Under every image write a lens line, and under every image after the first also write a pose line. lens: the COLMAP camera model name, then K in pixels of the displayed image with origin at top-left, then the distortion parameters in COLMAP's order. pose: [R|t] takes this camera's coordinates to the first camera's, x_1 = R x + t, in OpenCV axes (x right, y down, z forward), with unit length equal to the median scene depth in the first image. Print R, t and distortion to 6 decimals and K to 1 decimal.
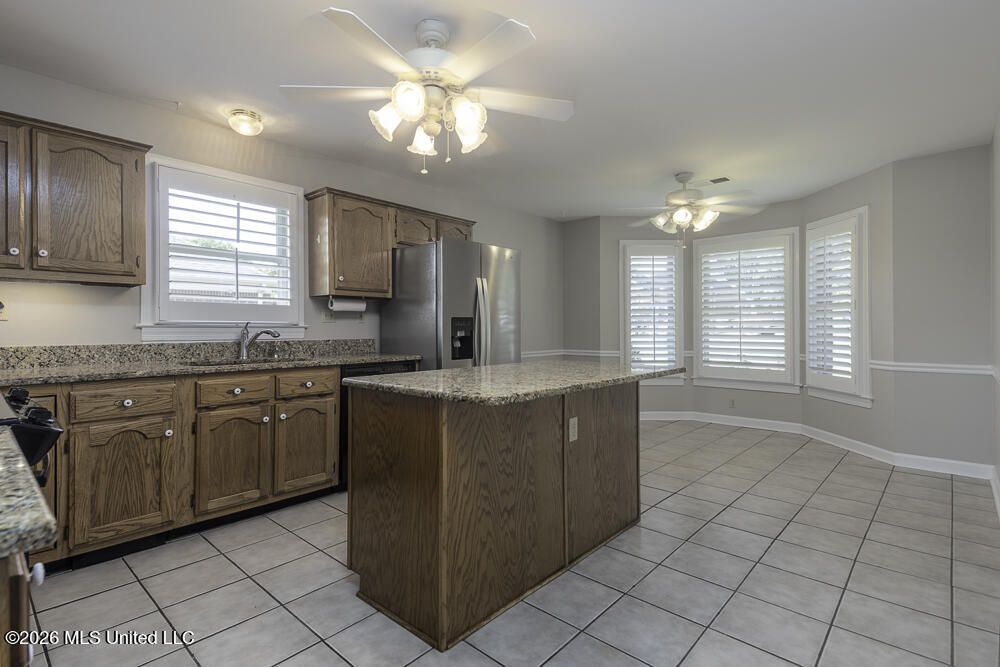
lens RADIAL K [[480.6, 0, 505.6], [0, 480.6, 298.3], [0, 0, 1]] dist [0.048941, -0.019314]
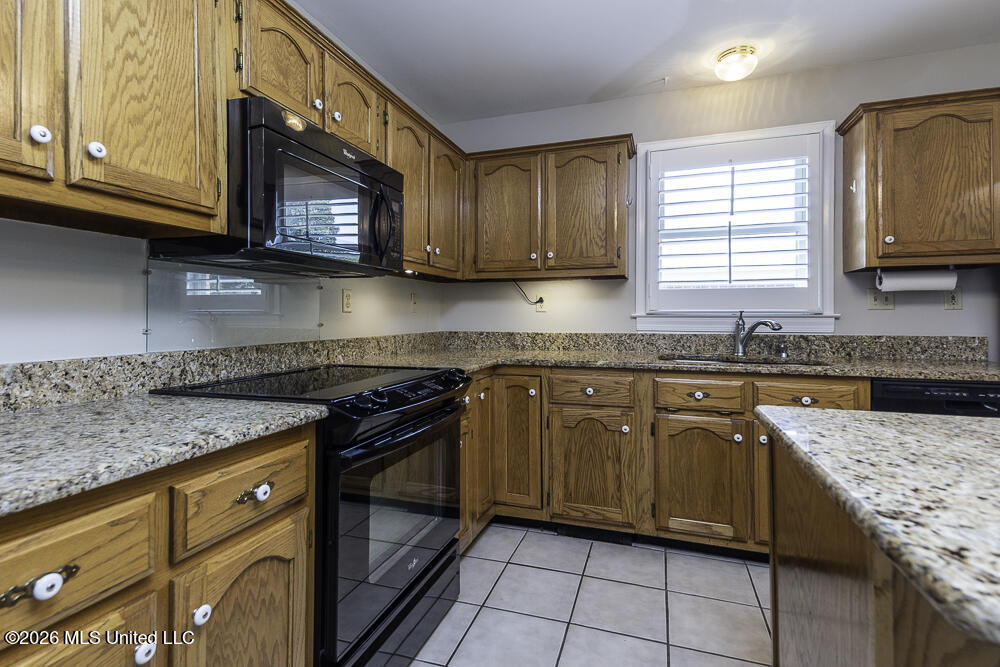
lens RADIAL K [[483.2, 0, 491.5], [0, 483.2, 307.9], [0, 0, 1]] dist [0.051098, -0.020531]
pose [[0.384568, -0.019524, -0.922890, 0.074620], [0.059071, 0.998248, 0.003496, 0.020642], [0.921205, -0.055861, 0.385047, 0.371157]]
